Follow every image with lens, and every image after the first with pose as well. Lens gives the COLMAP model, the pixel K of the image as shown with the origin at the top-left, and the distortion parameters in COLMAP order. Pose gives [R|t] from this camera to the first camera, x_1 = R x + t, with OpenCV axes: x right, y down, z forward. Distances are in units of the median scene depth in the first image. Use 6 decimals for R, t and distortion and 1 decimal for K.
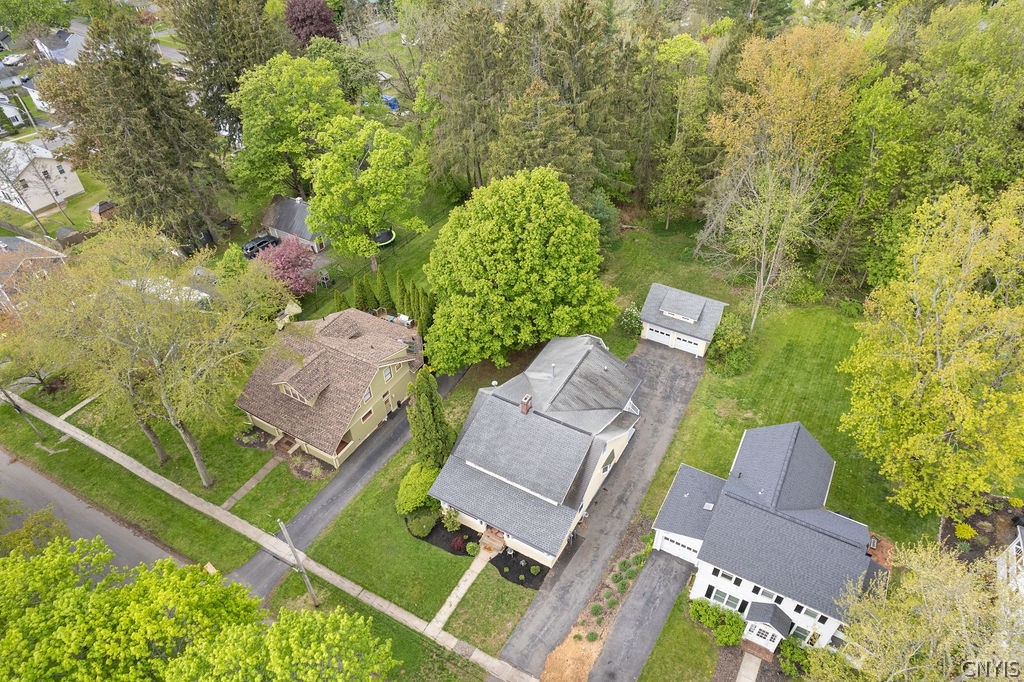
lens RADIAL K [[643.4, 0, 512.0], [0, 643.4, 341.0], [0, 0, 1]] dist [-0.033461, -0.002229]
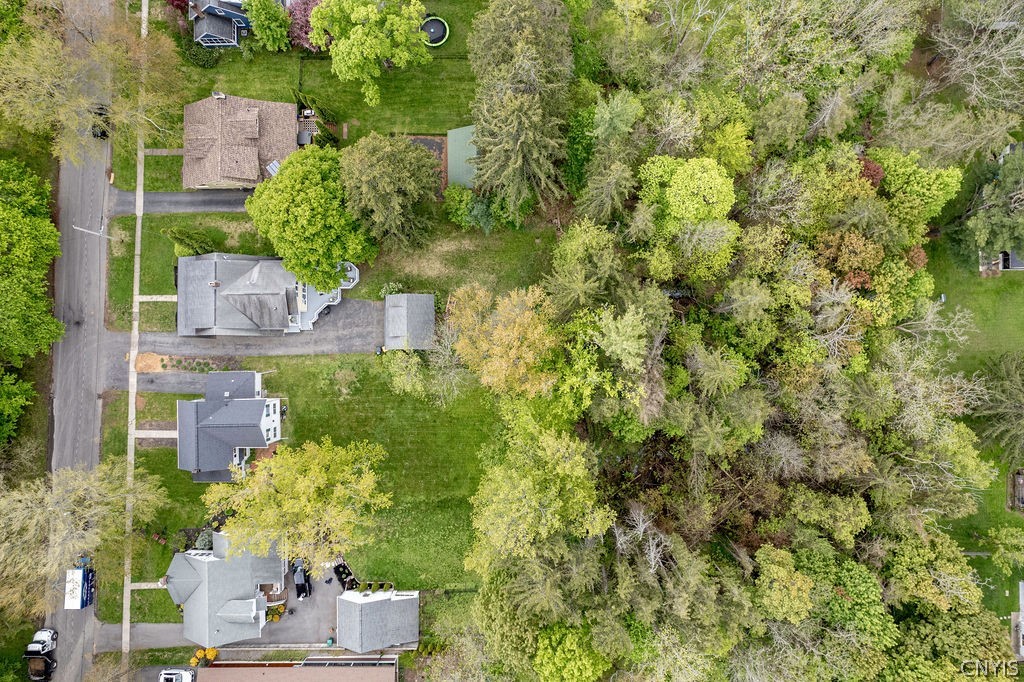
lens RADIAL K [[643.4, 0, 512.0], [0, 643.4, 341.0], [0, 0, 1]] dist [-0.033461, -0.002229]
pose [[0.508777, 0.860864, 0.007737, 0.600266], [-0.561164, 0.324809, 0.761311, -1.763715], [0.652872, -0.391679, 0.648341, 0.382639]]
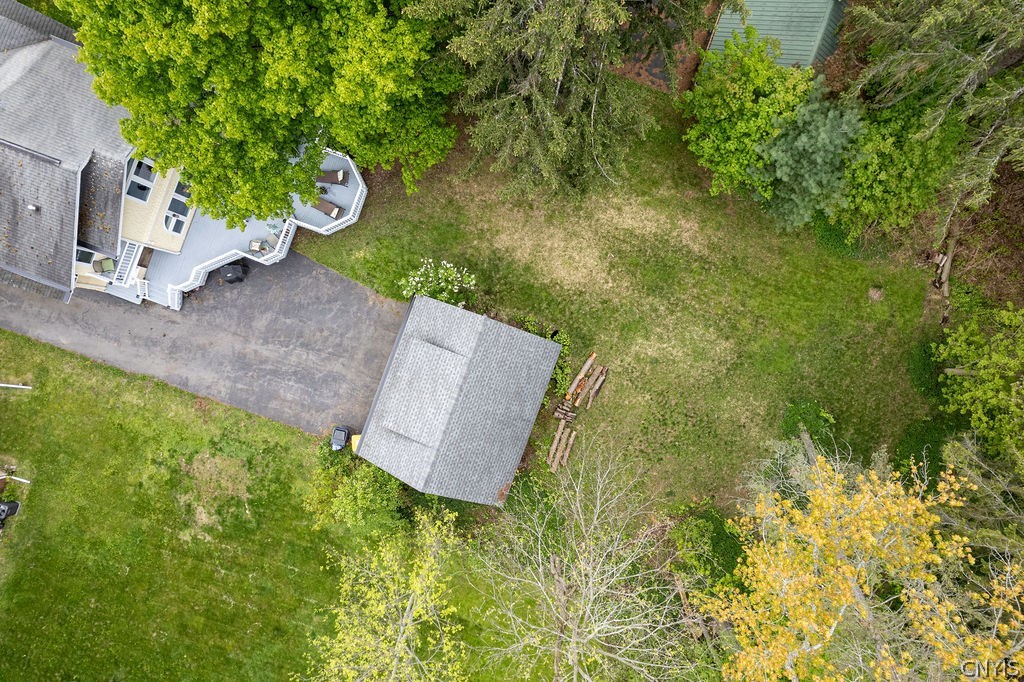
lens RADIAL K [[643.4, 0, 512.0], [0, 643.4, 341.0], [0, 0, 1]] dist [-0.033461, -0.002229]
pose [[0.175553, 0.984388, 0.012698, 0.345941], [-0.632545, 0.102904, 0.767657, -0.599855], [0.754366, -0.142797, 0.640735, 1.141061]]
